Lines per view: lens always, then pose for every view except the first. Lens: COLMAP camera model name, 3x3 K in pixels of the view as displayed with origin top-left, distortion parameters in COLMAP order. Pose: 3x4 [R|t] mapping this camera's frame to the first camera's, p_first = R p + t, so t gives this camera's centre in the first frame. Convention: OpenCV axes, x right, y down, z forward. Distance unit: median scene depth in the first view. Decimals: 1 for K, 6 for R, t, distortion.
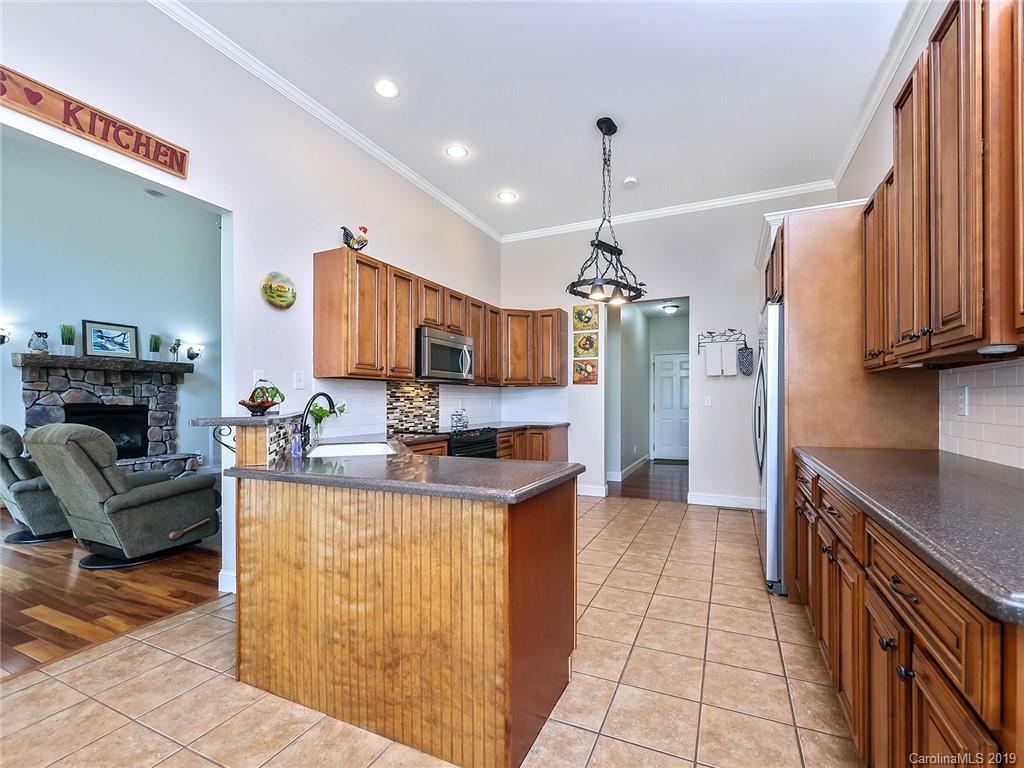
lens RADIAL K [[448.8, 0, 514.0], [0, 448.8, 393.4], [0, 0, 1]] dist [-0.003284, -0.000600]
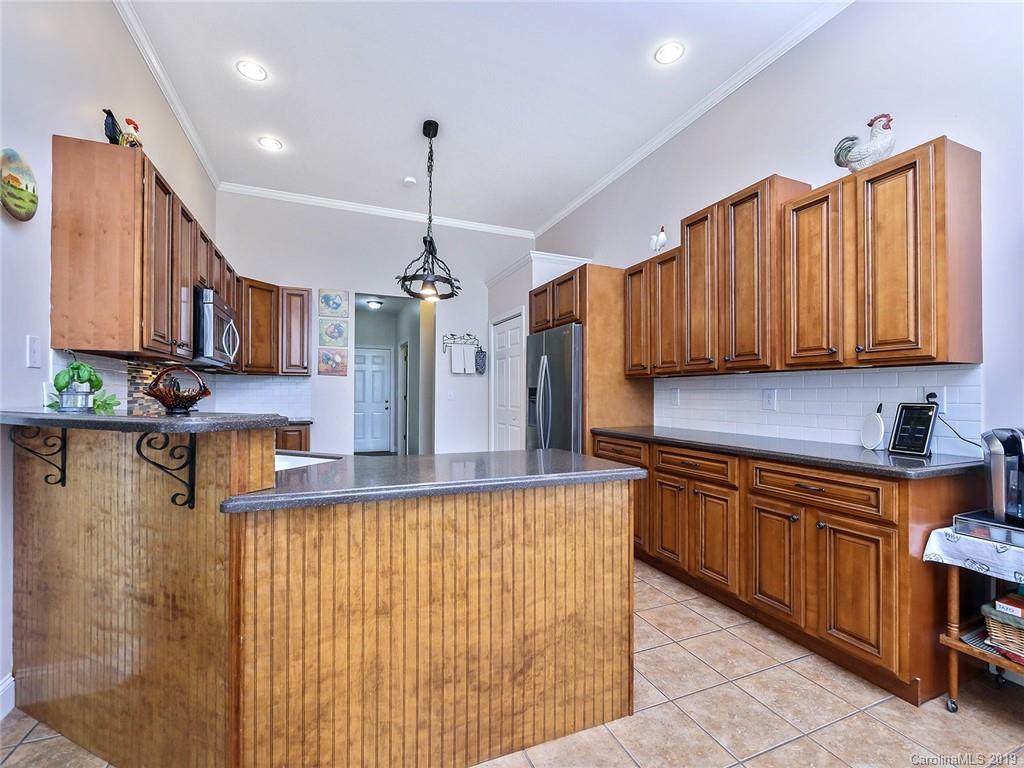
lens RADIAL K [[452.6, 0, 512.0], [0, 452.6, 384.0], [0, 0, 1]] dist [-0.003716, -0.000596]
pose [[0.681297, 0.027526, 0.731490, -0.375603], [-0.023007, 0.999604, -0.016187, 0.005152], [-0.731646, -0.005801, 0.681660, 0.136065]]
